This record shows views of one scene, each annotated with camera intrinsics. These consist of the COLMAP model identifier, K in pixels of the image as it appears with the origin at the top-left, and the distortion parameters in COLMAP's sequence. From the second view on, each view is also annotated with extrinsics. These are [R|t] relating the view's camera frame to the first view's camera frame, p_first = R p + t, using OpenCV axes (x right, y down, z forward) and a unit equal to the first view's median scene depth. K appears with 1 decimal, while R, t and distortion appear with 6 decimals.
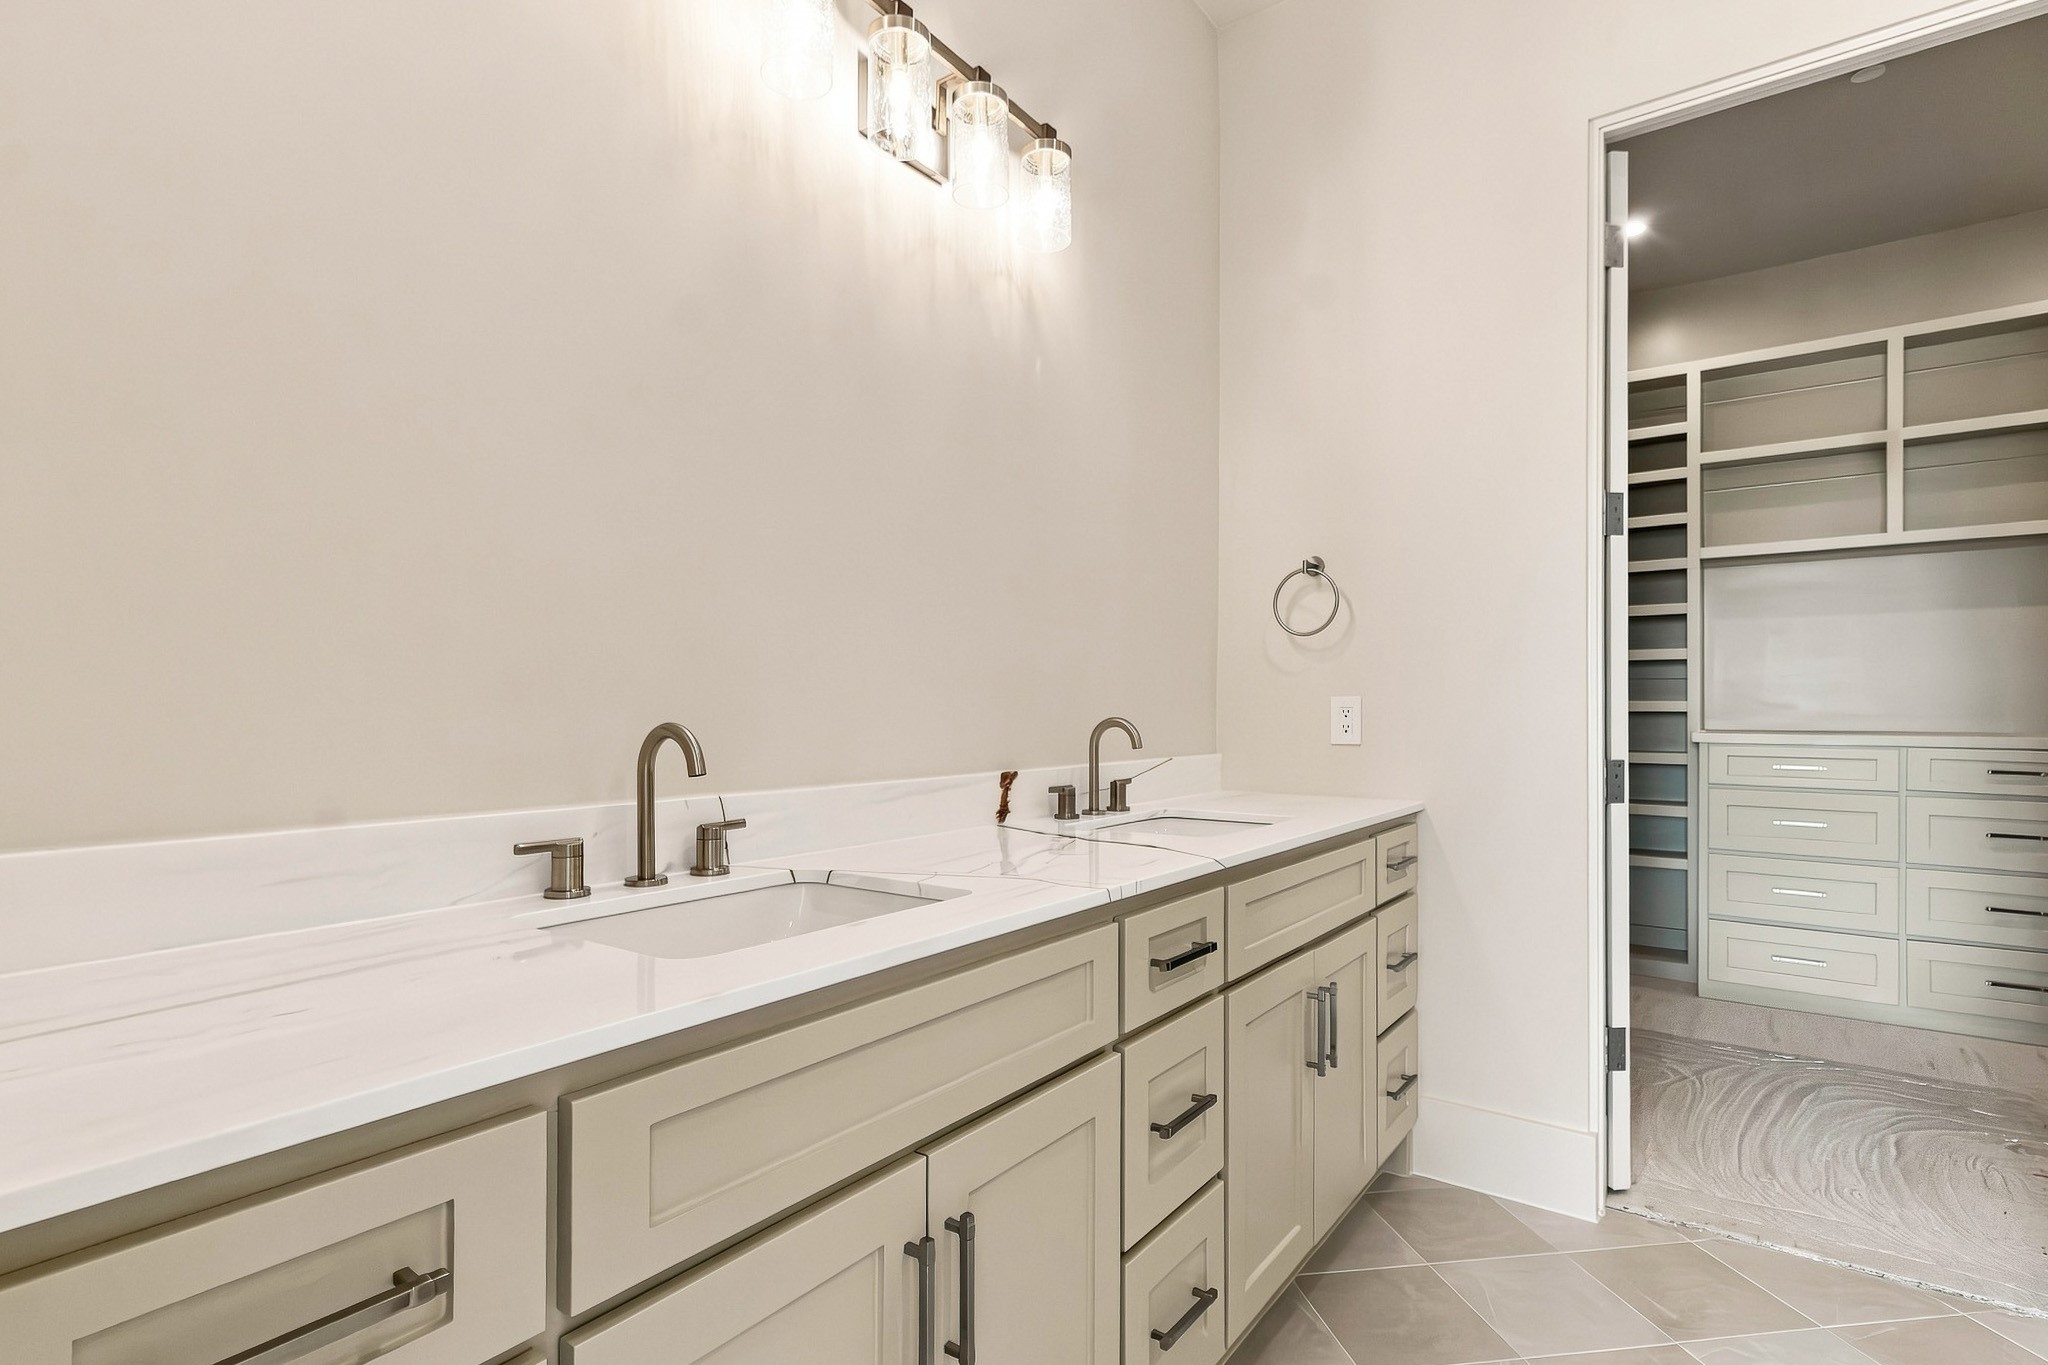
lens RADIAL K [[986.0, 0, 1023.2], [0, 986.0, 693.2], [0, 0, 1]] dist [0.008852, -0.000315]
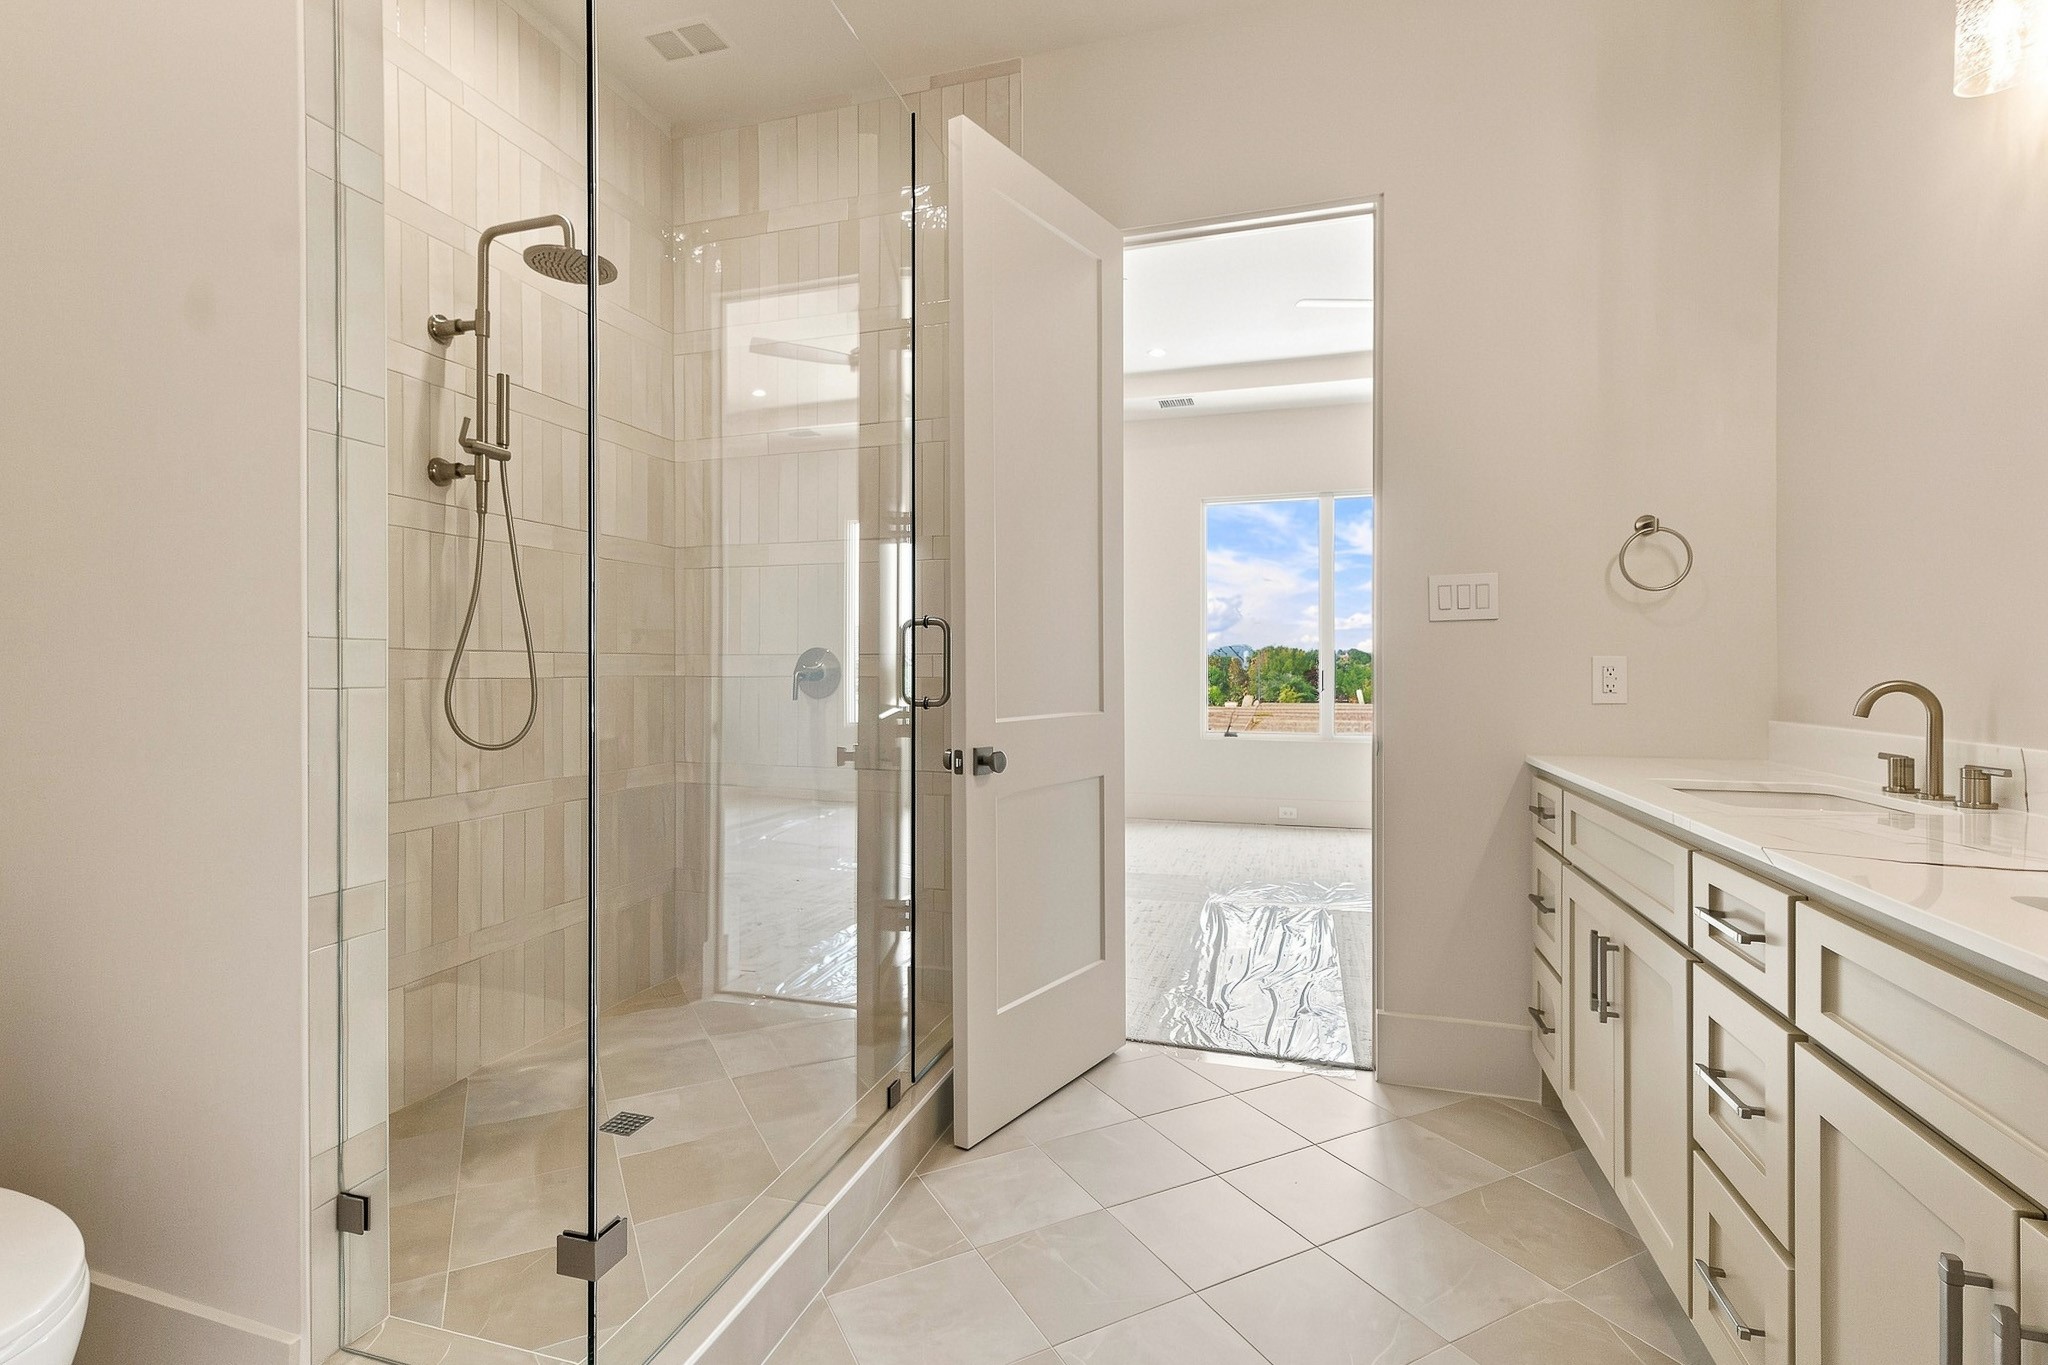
lens RADIAL K [[986.0, 0, 1019.4], [0, 986.0, 680.0], [0, 0, 1]] dist [0.008852, -0.000315]
pose [[-0.937928, -0.005774, -0.346782, 1.204848], [-0.004643, 0.999981, -0.004094, 0.032338], [0.346799, -0.002230, -0.937937, 1.681801]]
